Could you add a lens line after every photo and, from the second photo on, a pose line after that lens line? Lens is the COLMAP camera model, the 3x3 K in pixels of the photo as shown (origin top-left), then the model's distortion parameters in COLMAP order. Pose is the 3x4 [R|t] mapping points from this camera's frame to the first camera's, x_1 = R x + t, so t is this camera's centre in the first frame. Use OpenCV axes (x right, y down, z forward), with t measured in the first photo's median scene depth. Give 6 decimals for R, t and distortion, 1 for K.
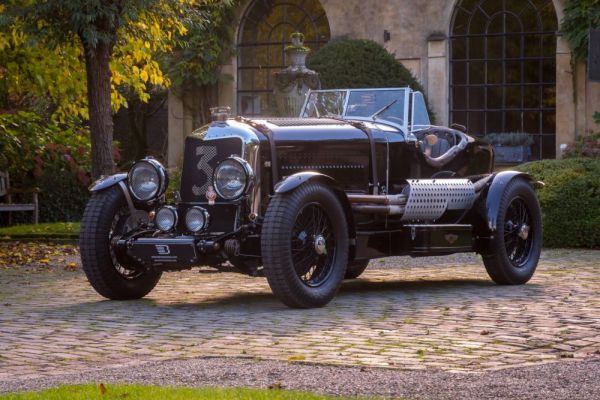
lens RADIAL K [[2535.5, 0, 295.8], [0, 2535.5, 200.6], [0, 0, 1]] dist [0.410185, 0.000000]
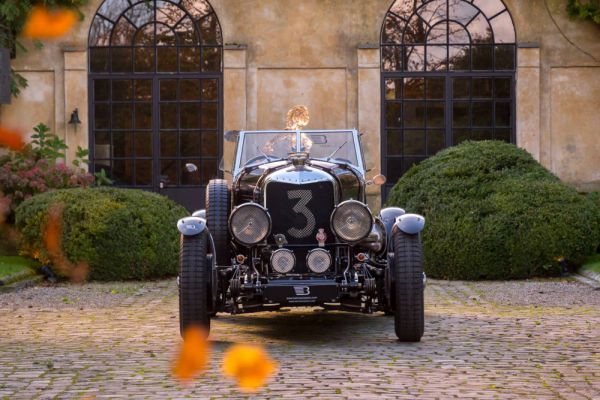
lens RADIAL K [[3389.8, 0, 270.6], [0, 3389.8, 239.2], [0, 0, 1]] dist [0.090387, 0.000000]
pose [[0.823228, -0.021535, 0.567302, -0.575655], [0.016105, 0.999764, 0.014581, -0.015070], [-0.567482, -0.002868, 0.823381, -0.090144]]
